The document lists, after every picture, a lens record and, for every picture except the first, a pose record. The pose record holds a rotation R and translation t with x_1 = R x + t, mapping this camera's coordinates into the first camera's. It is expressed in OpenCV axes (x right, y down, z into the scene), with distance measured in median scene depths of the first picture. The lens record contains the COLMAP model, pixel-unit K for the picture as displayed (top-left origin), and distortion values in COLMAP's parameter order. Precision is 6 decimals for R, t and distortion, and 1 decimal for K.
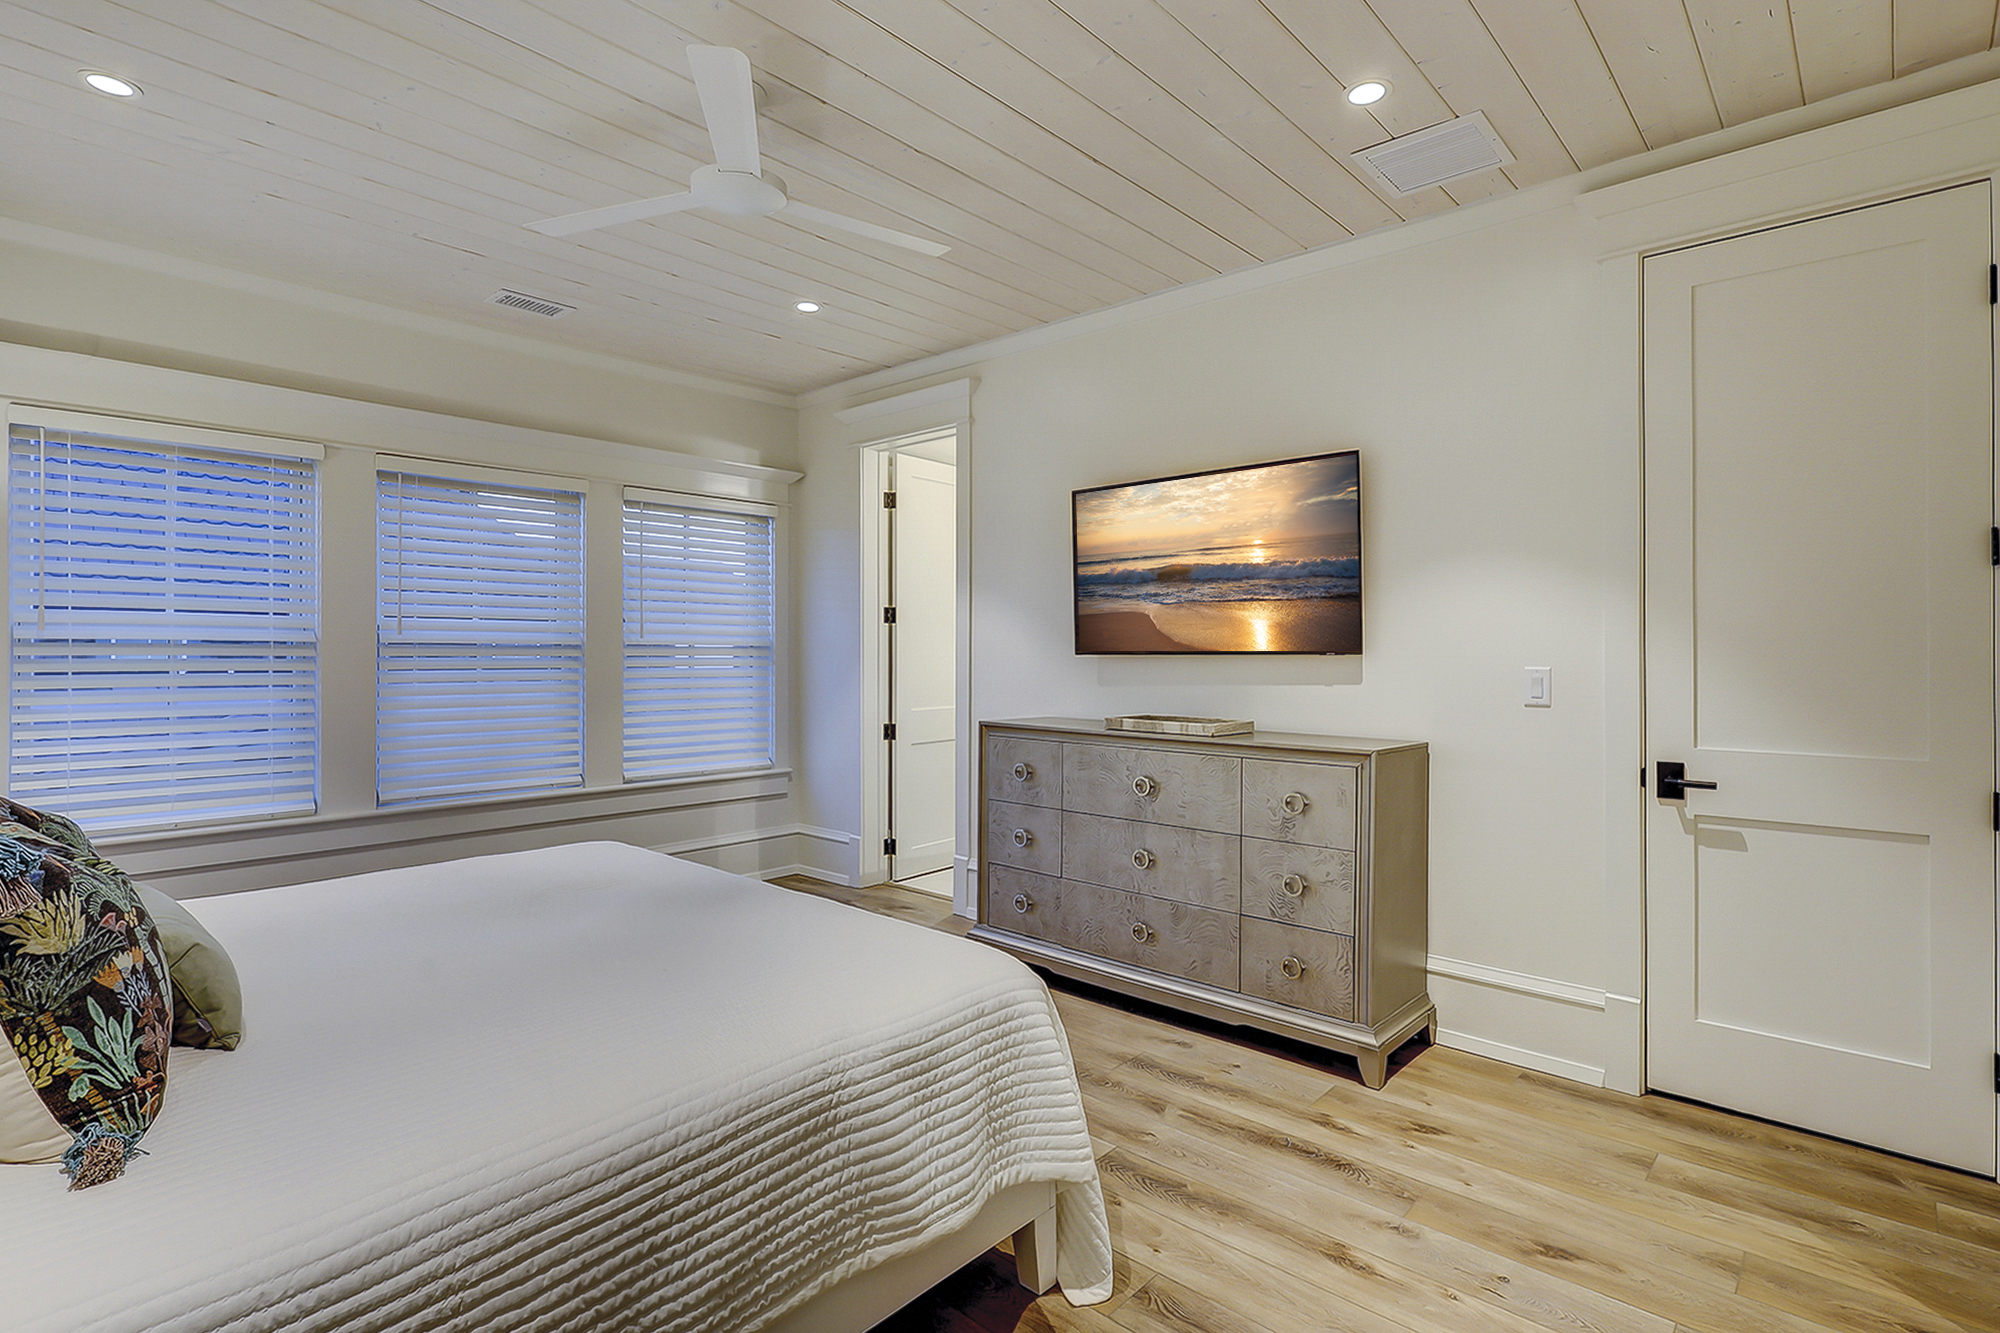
lens RADIAL K [[986.2, 0, 995.8], [0, 986.2, 666.1], [0, 0, 1]] dist [0.009164, -0.002024]
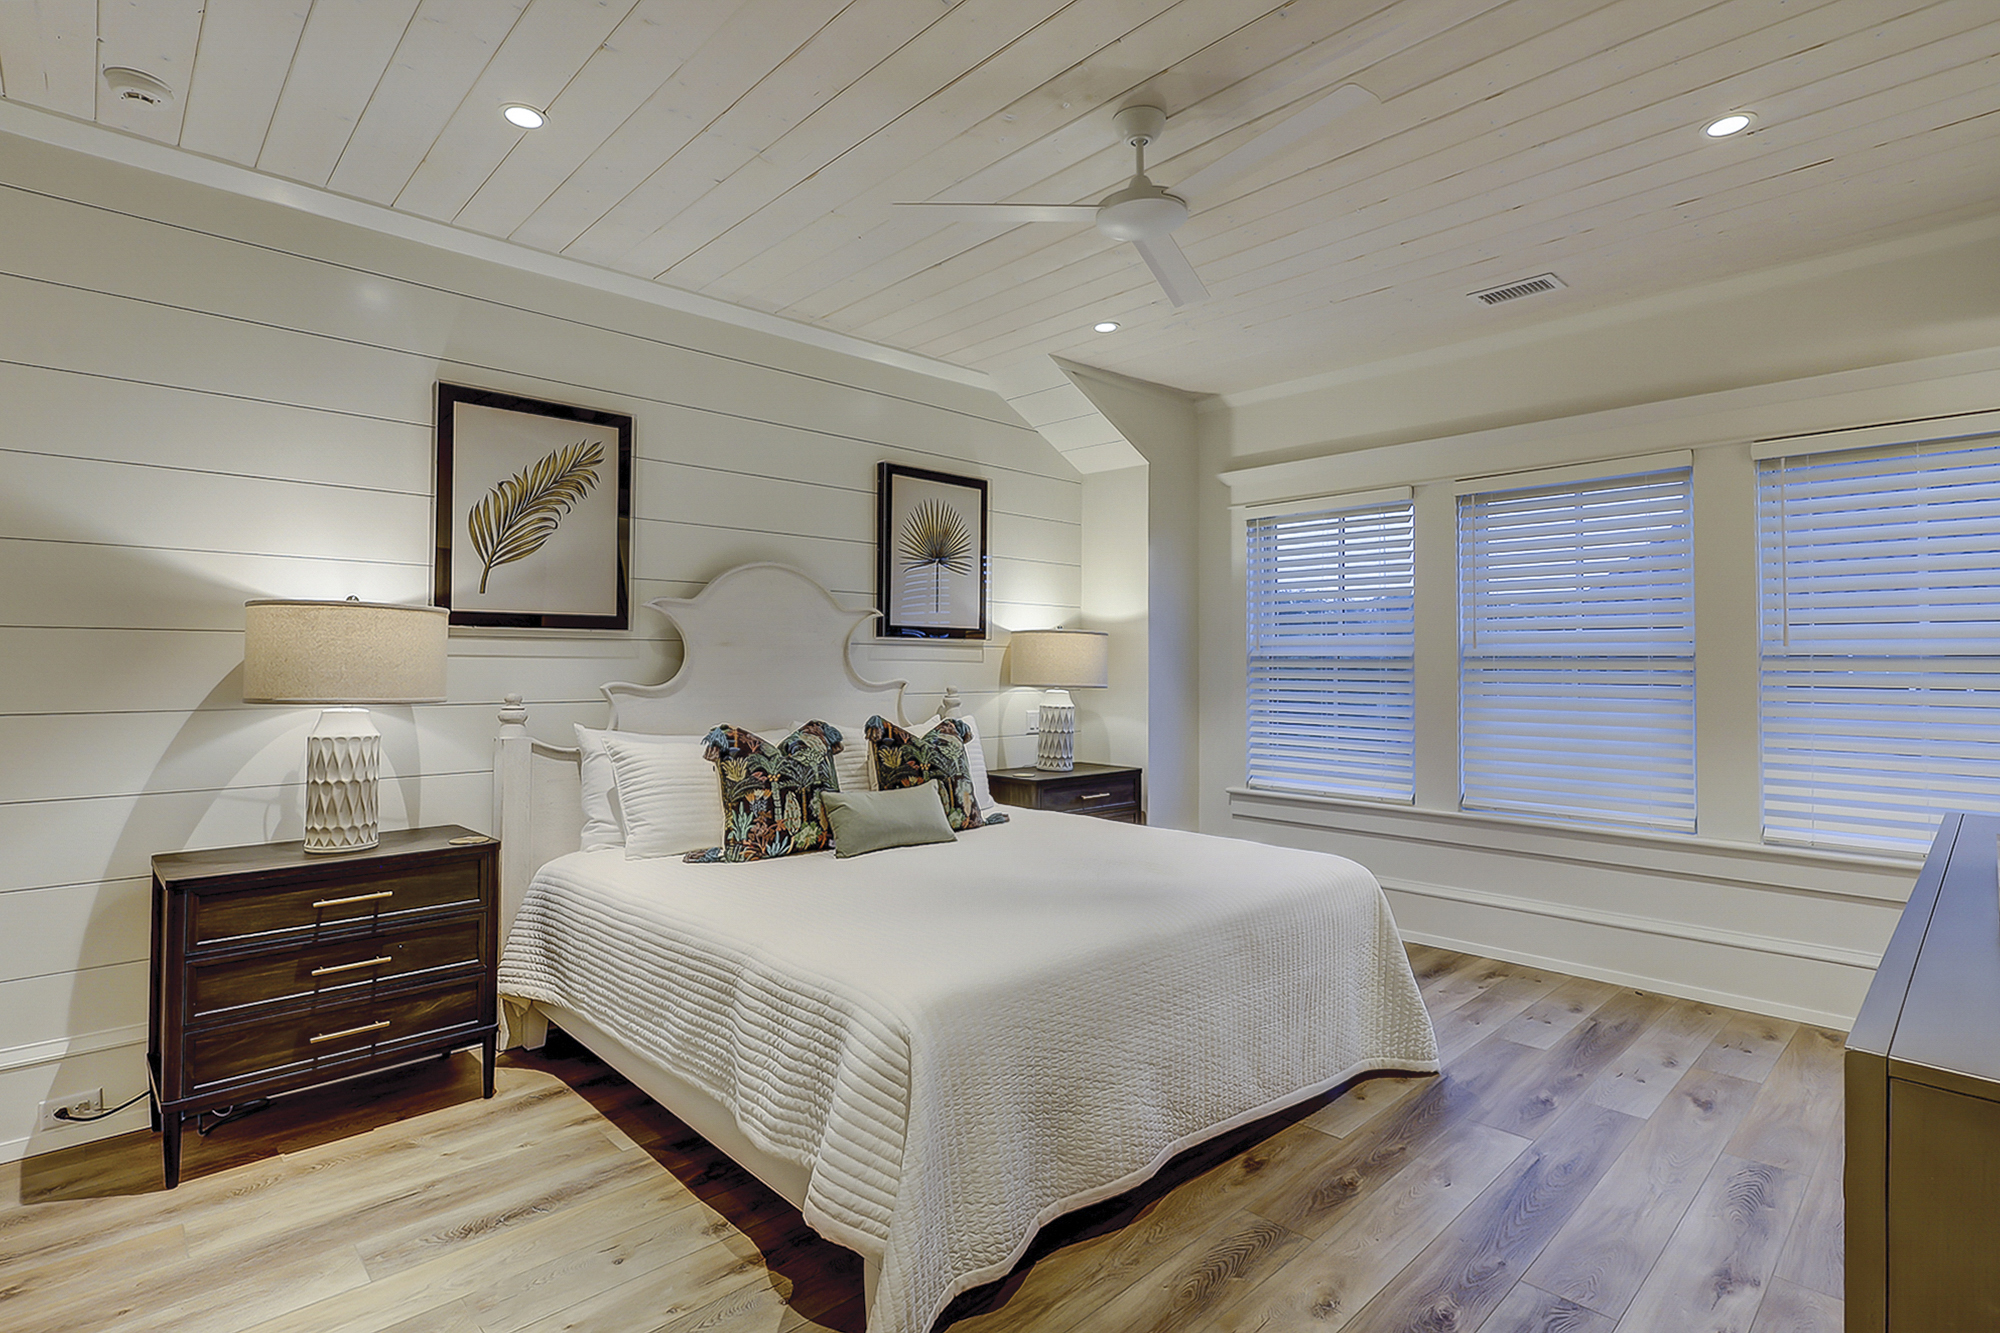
lens RADIAL K [[986.2, 0, 1006.5], [0, 986.2, 663.0], [0, 0, 1]] dist [0.009164, -0.002024]
pose [[-0.062686, -0.002051, -0.998031, 0.491851], [-0.017490, 0.999847, -0.000956, -0.006812], [0.997880, 0.017396, -0.062712, 0.595501]]
